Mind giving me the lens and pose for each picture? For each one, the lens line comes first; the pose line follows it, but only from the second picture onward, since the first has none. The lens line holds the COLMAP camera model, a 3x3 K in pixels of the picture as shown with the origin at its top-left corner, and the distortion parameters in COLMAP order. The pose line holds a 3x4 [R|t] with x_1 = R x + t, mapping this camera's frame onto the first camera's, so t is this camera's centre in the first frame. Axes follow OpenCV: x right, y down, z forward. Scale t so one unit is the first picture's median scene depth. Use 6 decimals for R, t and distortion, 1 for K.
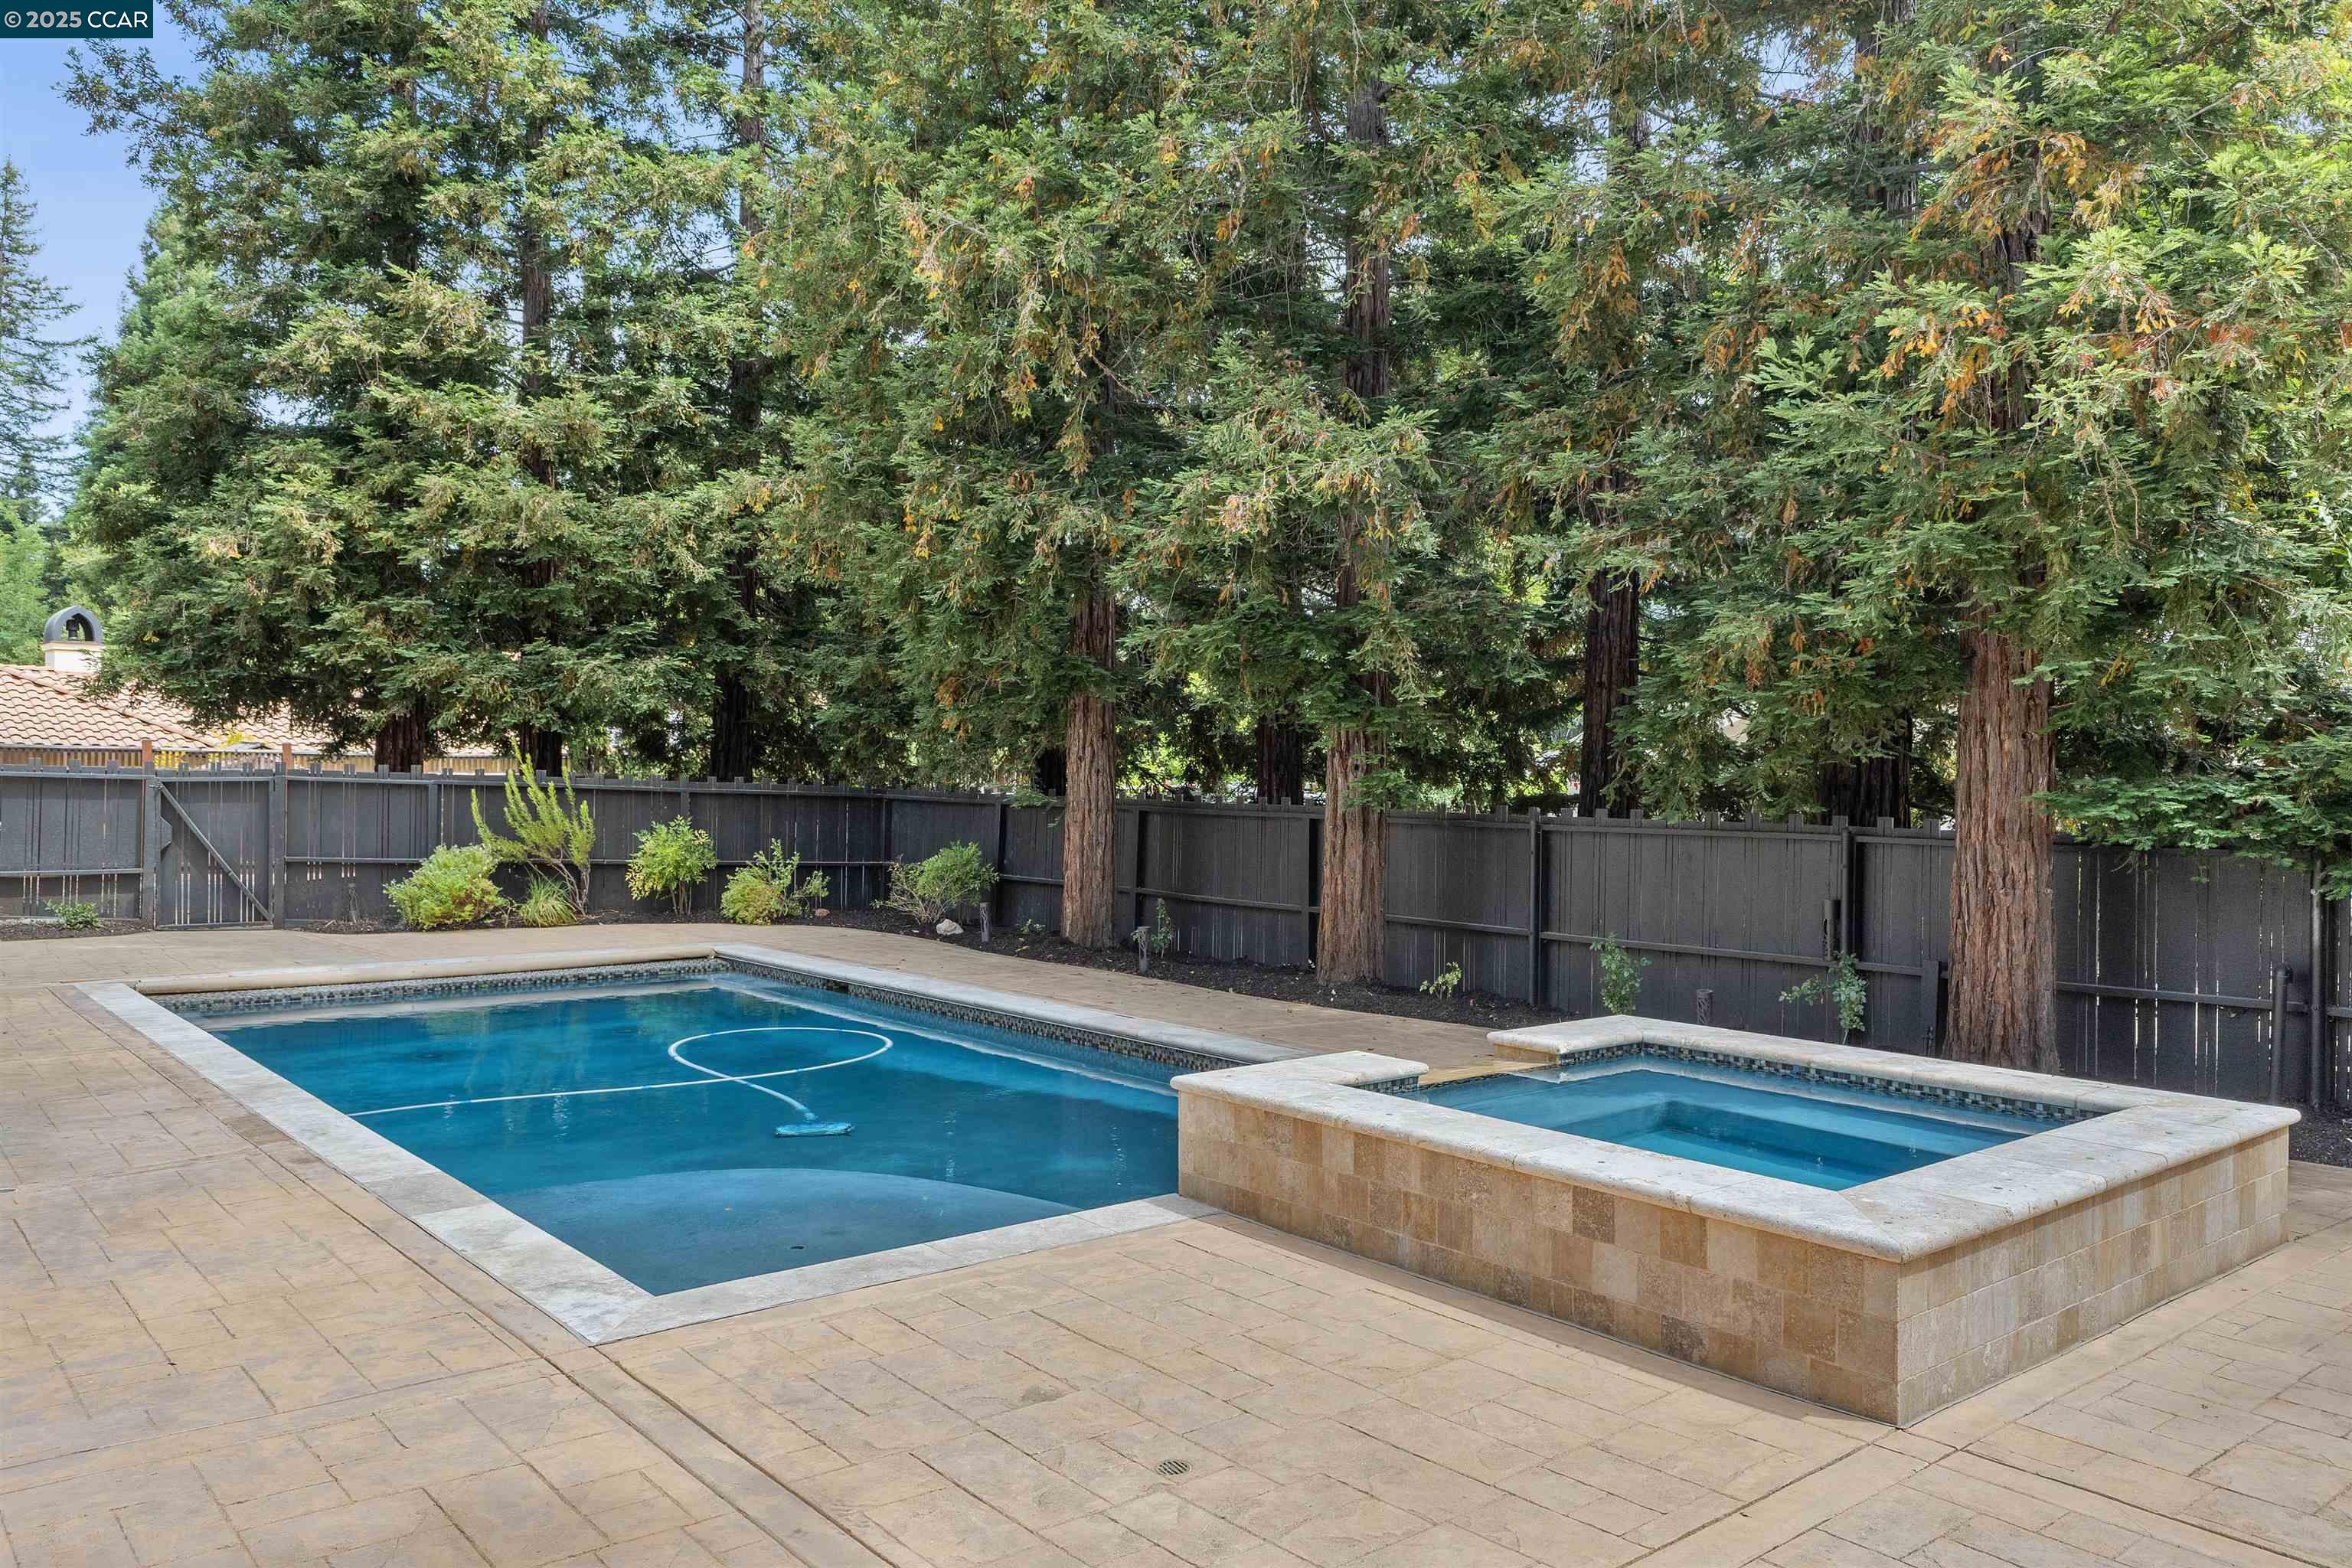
lens RADIAL K [[1562.9, 0, 1176.0], [0, 1562.9, 784.0], [0, 0, 1]] dist [-0.001363, -0.001101]
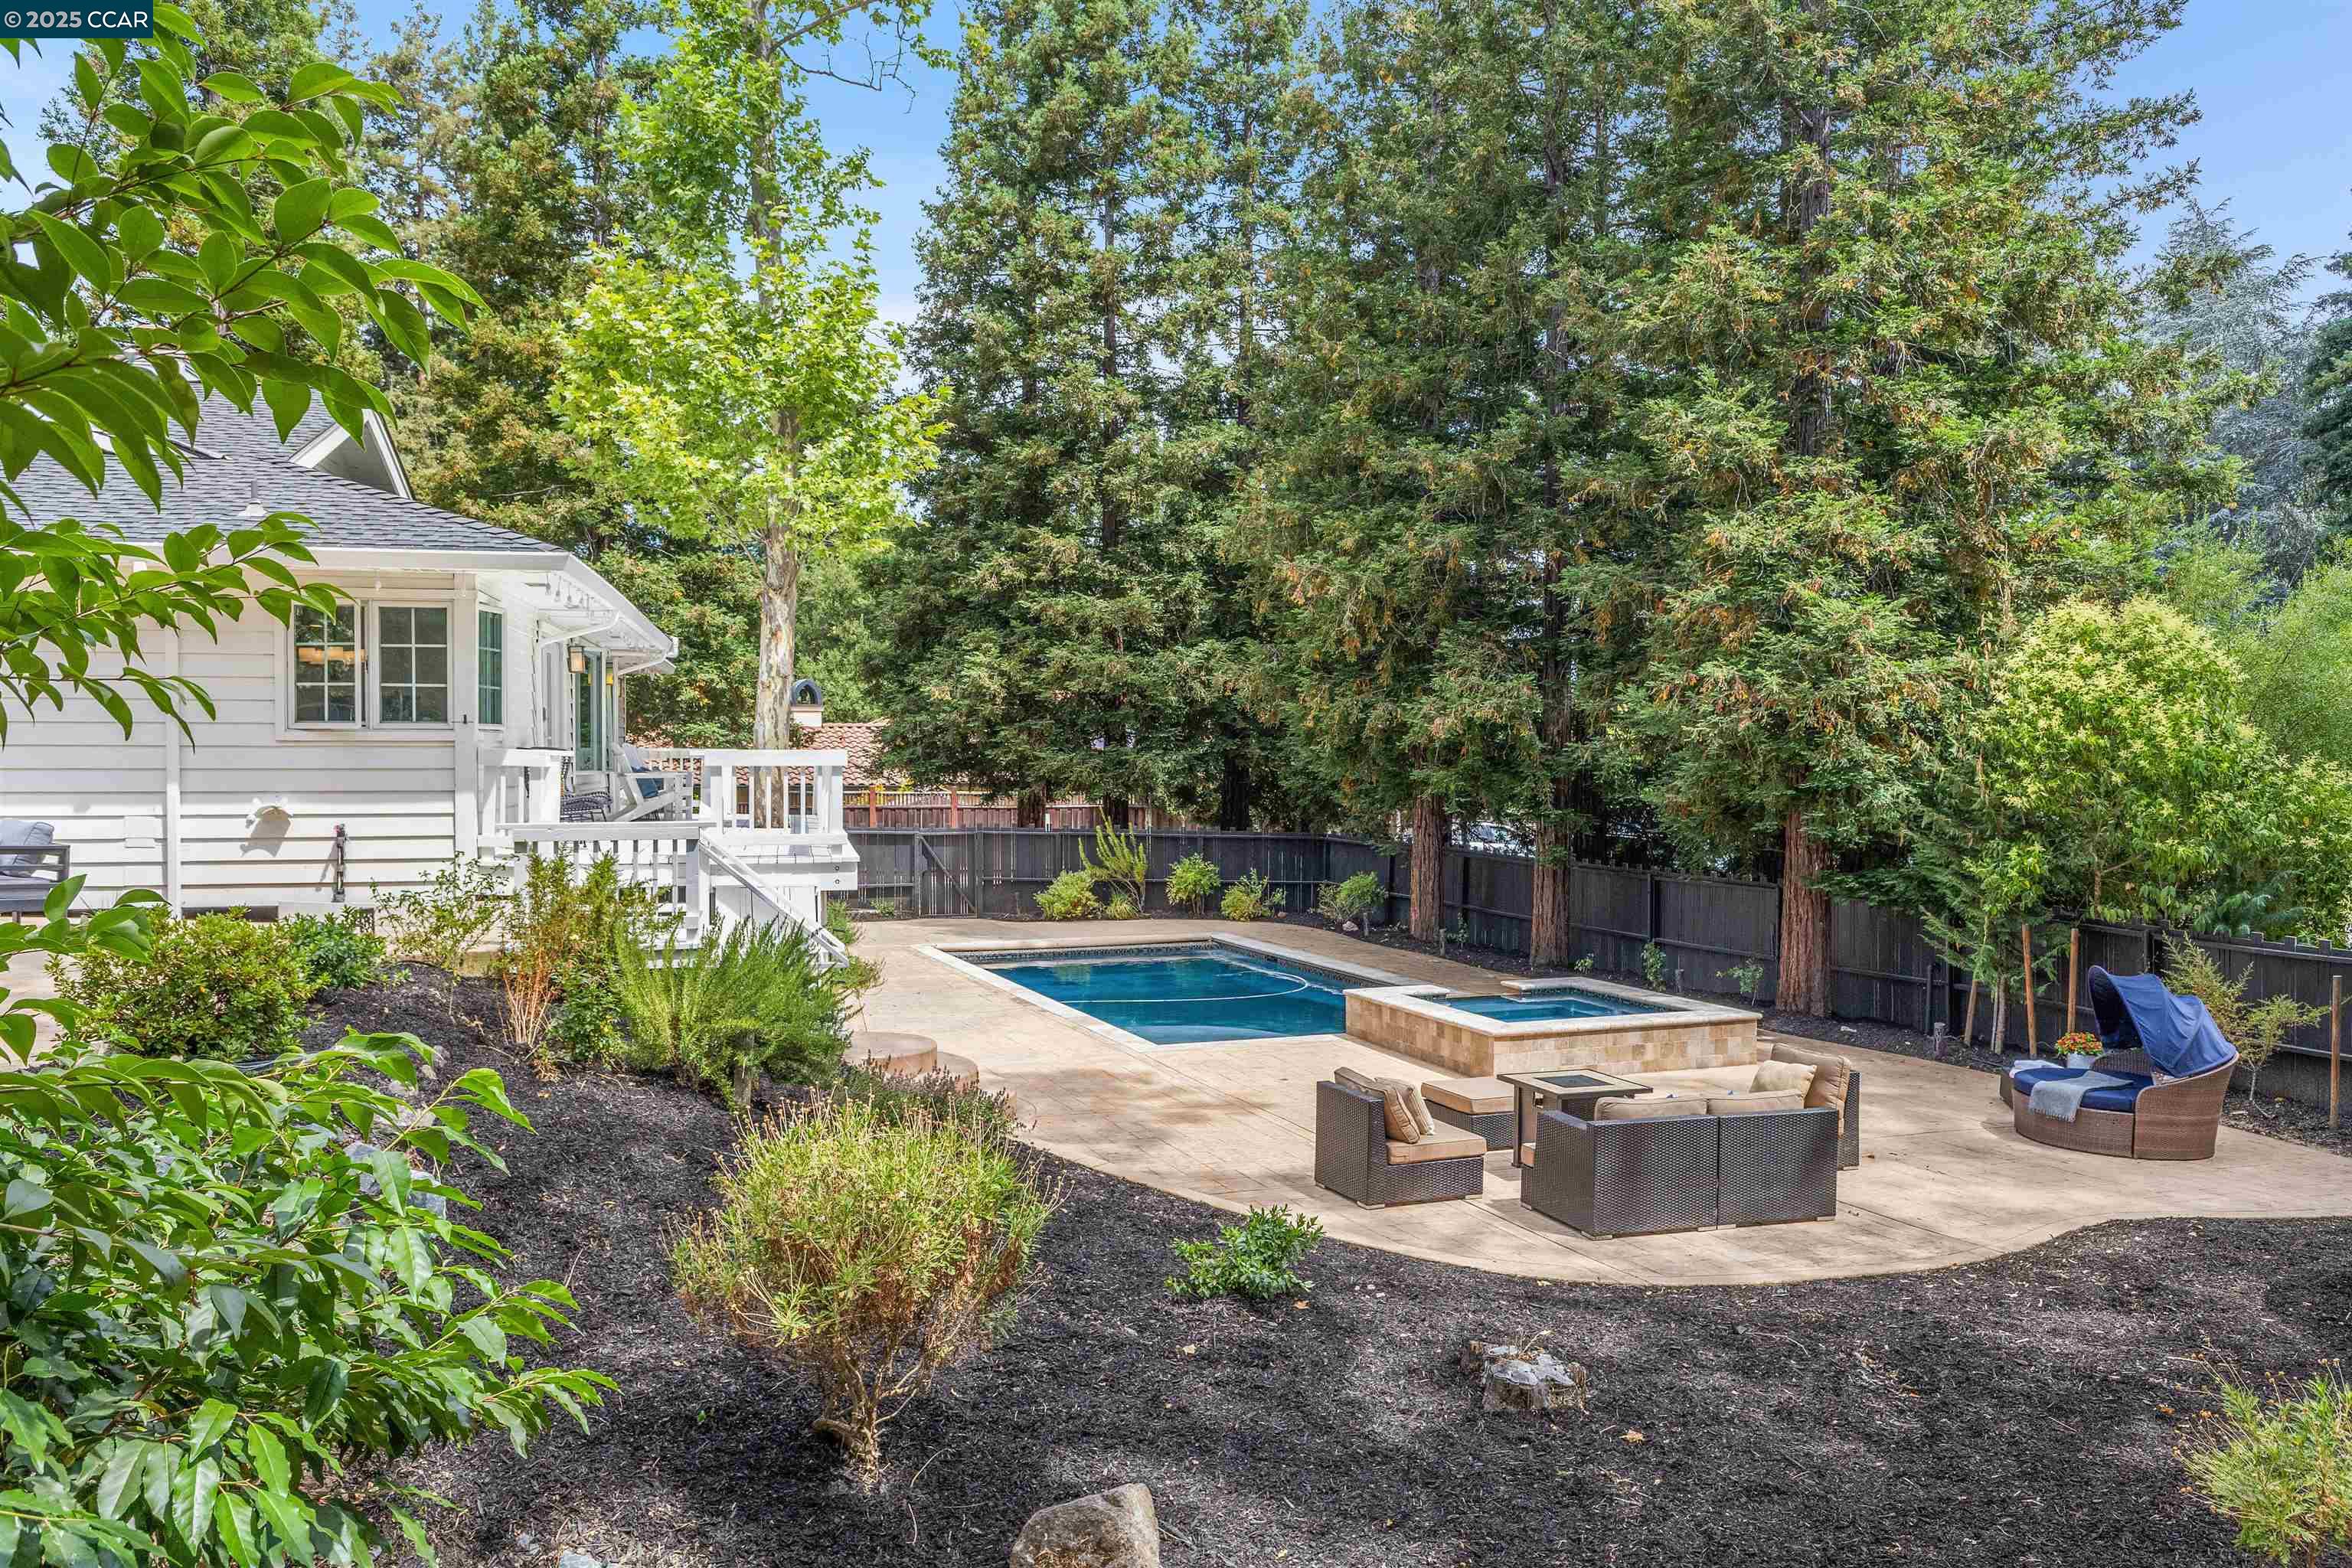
lens RADIAL K [[1794.1, 0, 1176.0], [0, 1794.1, 784.0], [0, 0, 1]] dist [0.005785, 0.001029]
pose [[0.940482, -0.003563, -0.339824, 0.303001], [0.010480, 0.999774, 0.018521, -0.088265], [0.339681, -0.020980, 0.940307, -0.776345]]
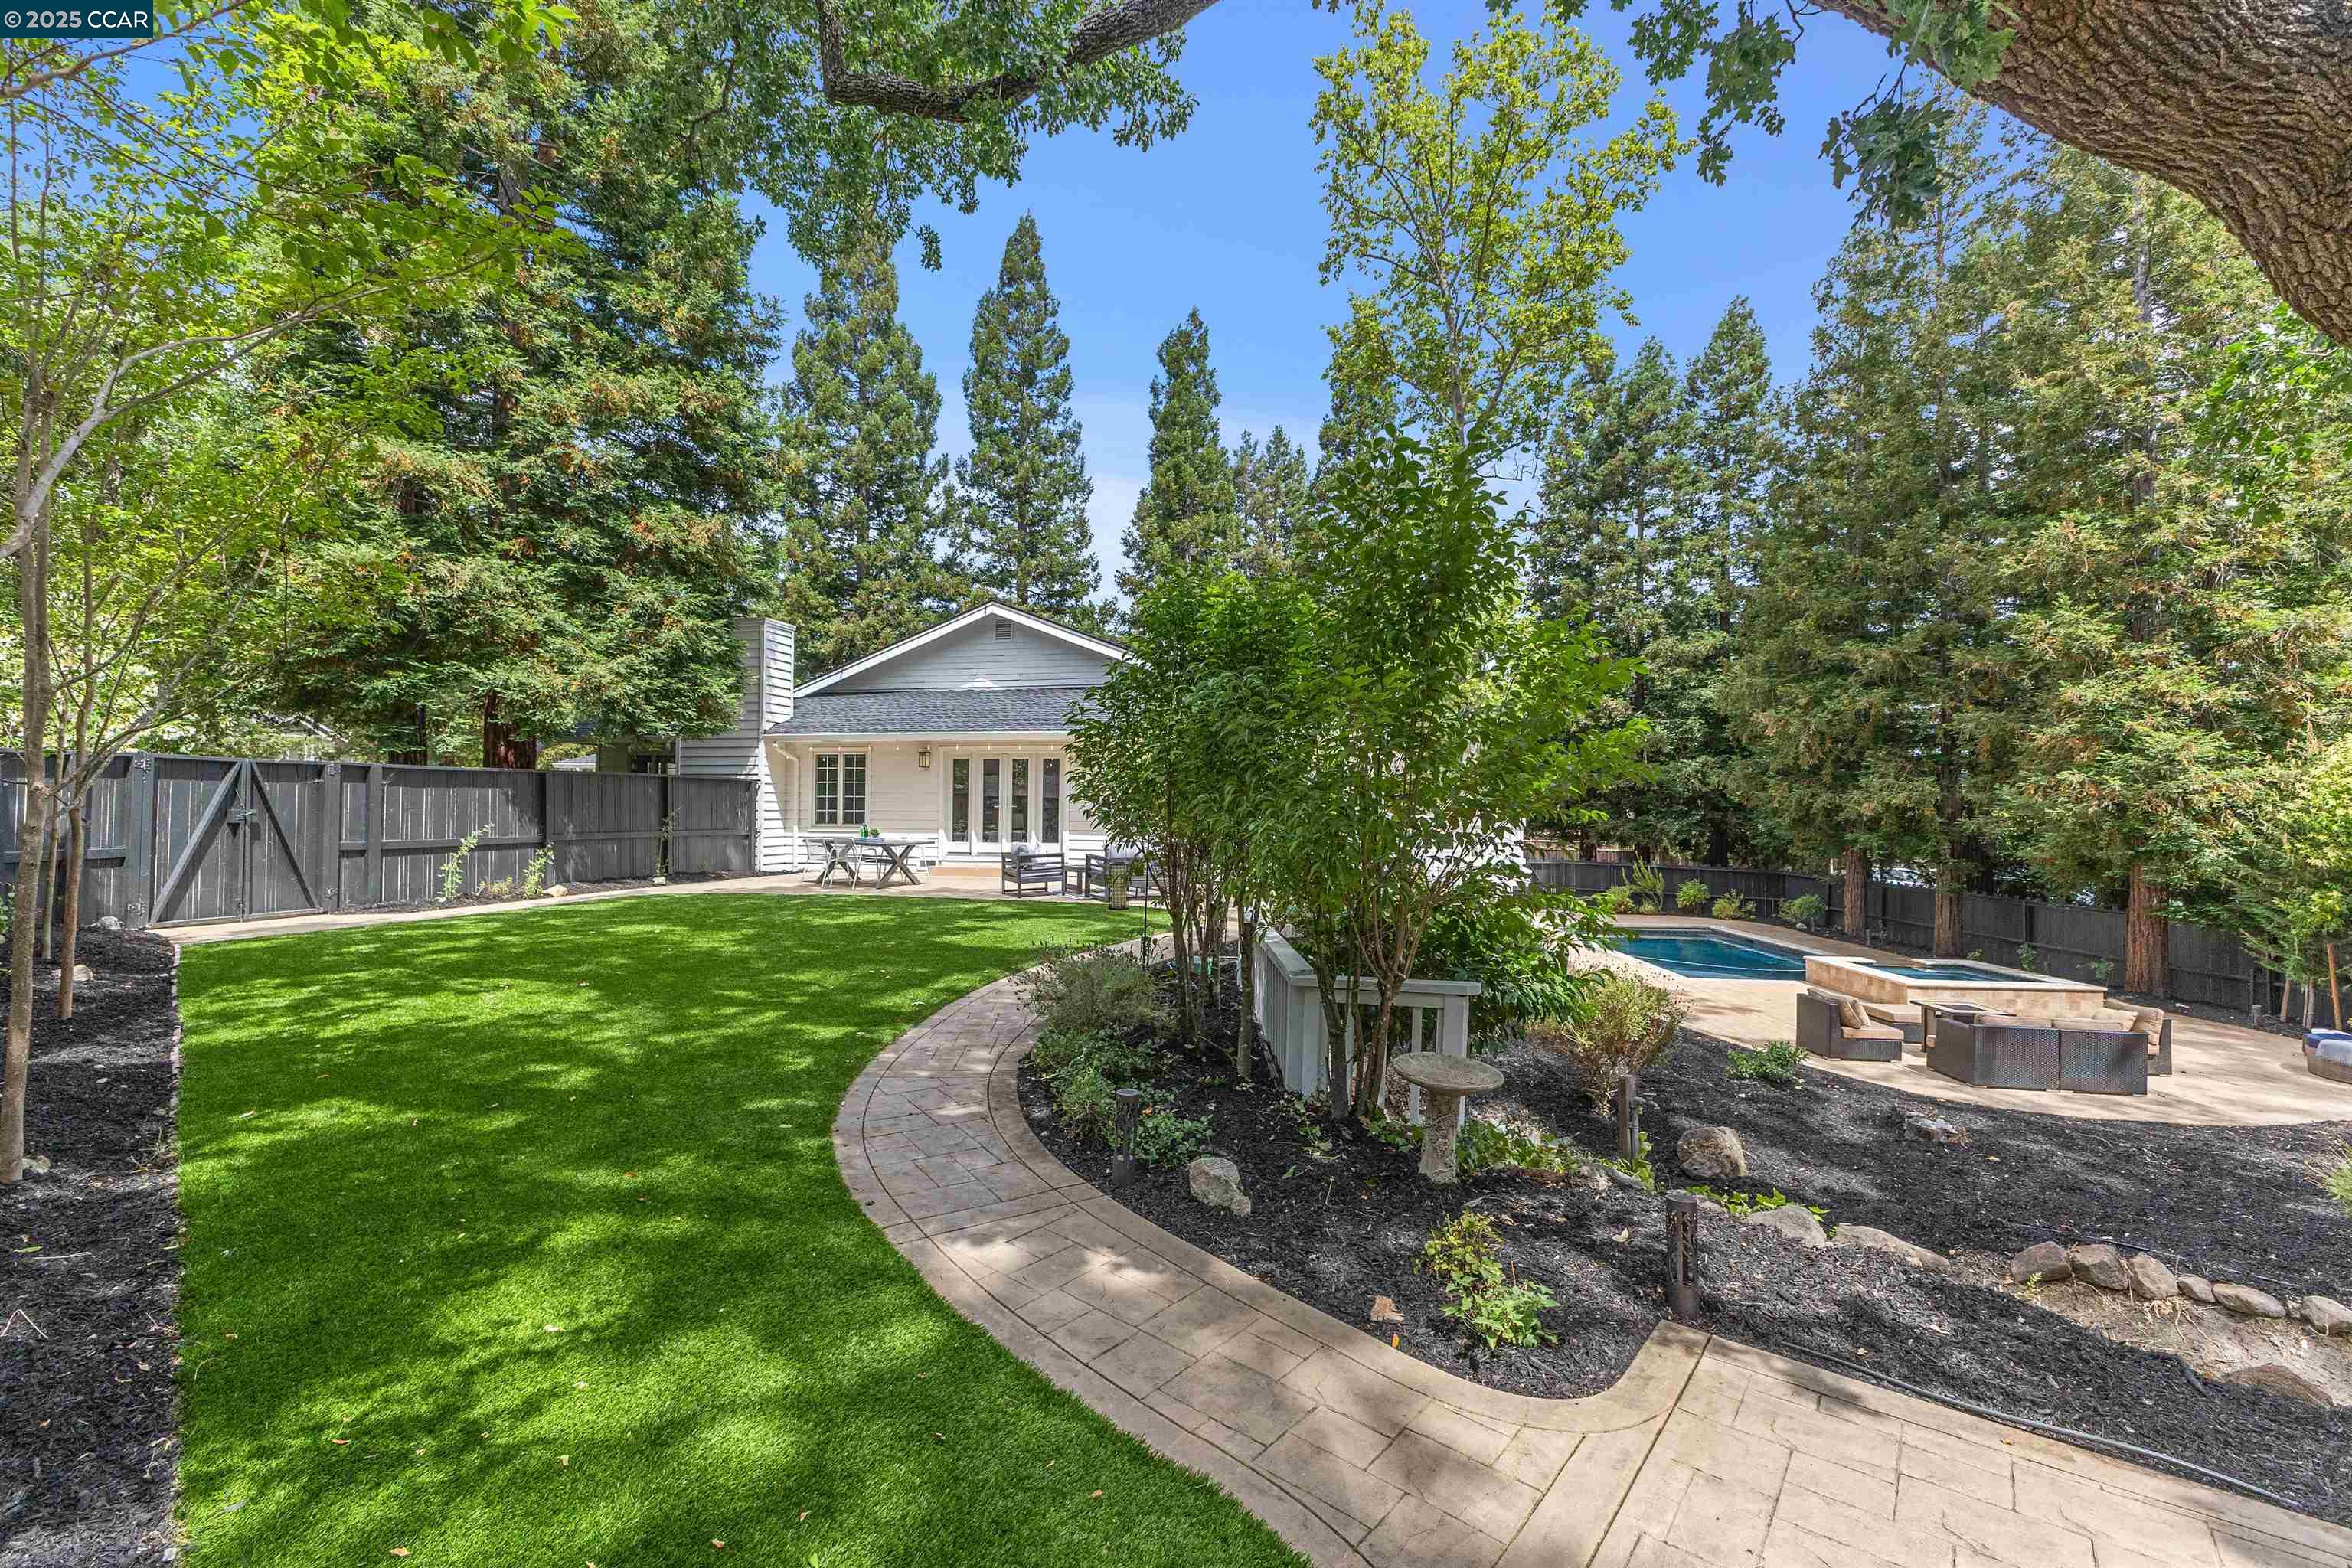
lens RADIAL K [[1003.0, 0, 1180.7], [0, 1003.0, 790.1], [0, 0, 1]] dist [-0.000427, -0.000890]
pose [[0.700193, -0.017192, -0.713746, 0.330690], [-0.002090, 0.999656, -0.026129, -0.092006], [0.713950, 0.019787, 0.699917, -0.949526]]
